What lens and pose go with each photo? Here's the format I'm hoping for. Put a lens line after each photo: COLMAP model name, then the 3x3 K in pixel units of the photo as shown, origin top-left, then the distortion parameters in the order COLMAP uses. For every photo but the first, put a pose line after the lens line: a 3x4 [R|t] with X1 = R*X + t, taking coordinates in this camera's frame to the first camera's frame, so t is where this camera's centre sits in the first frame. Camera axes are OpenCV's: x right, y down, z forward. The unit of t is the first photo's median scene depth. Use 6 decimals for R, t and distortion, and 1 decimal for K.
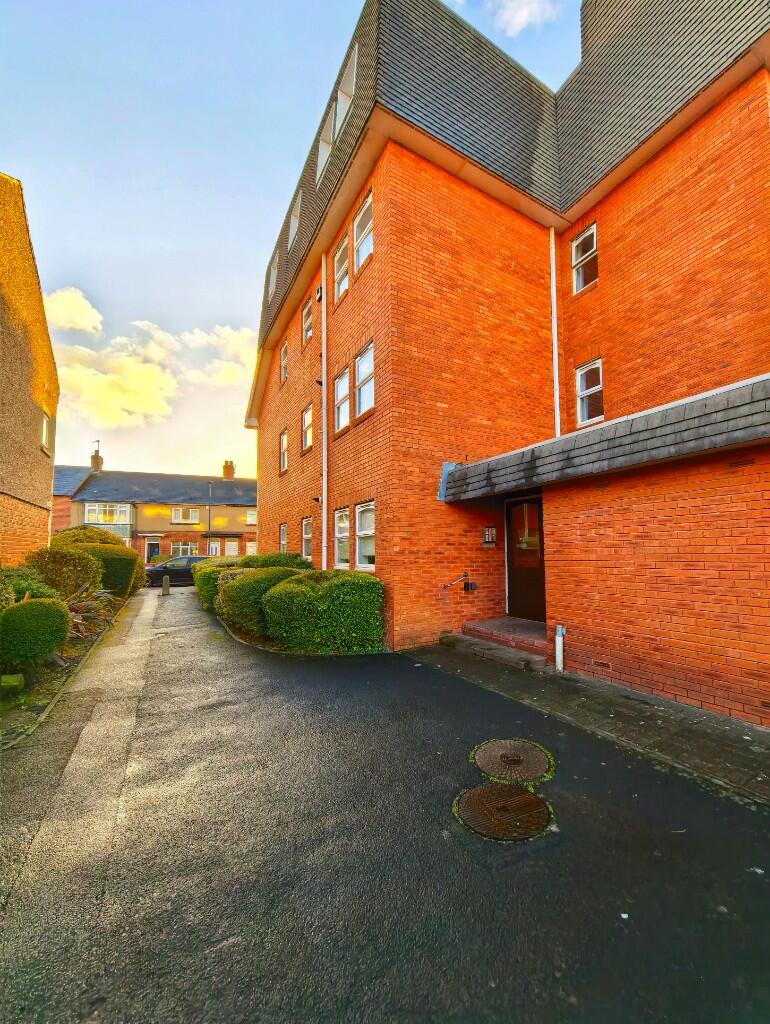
lens RADIAL K [[446.9, 0, 366.3], [0, 446.9, 517.8], [0, 0, 1]] dist [0.012634, 0.000210]
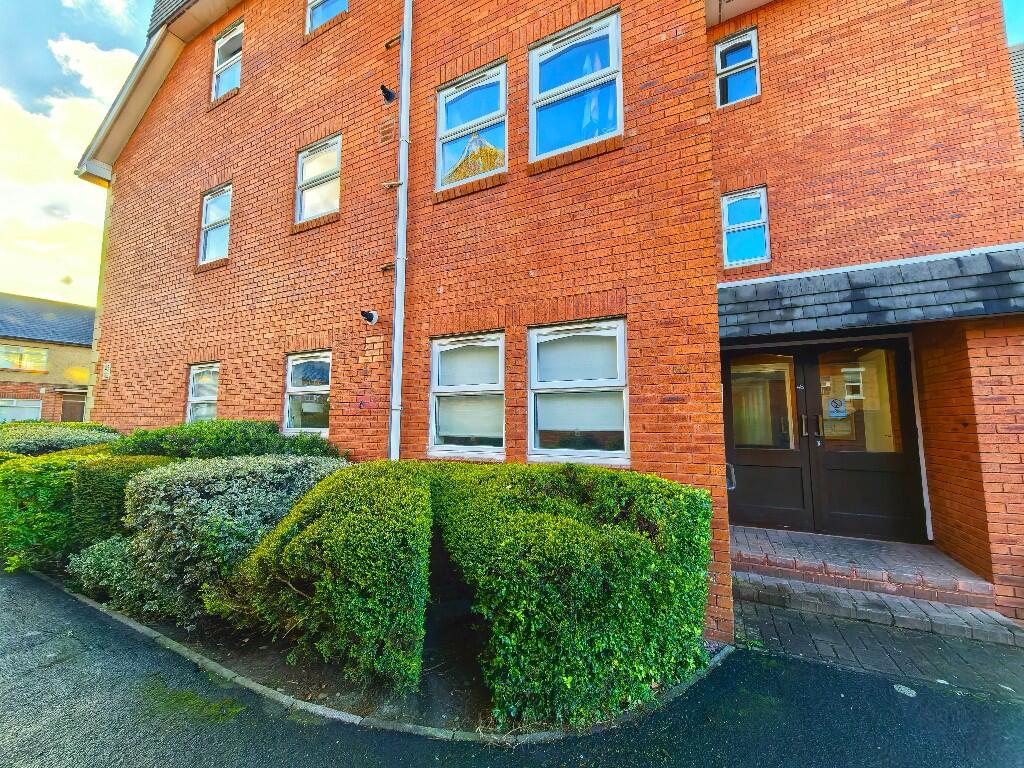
lens RADIAL K [[464.0, 0, 512.4], [0, 464.0, 367.6], [0, 0, 1]] dist [0.027394, -0.017324]
pose [[0.818112, 0.073083, 0.570396, -0.337085], [-0.054234, 0.997276, -0.049990, 0.042378], [-0.572496, 0.009963, 0.819847, 0.599321]]
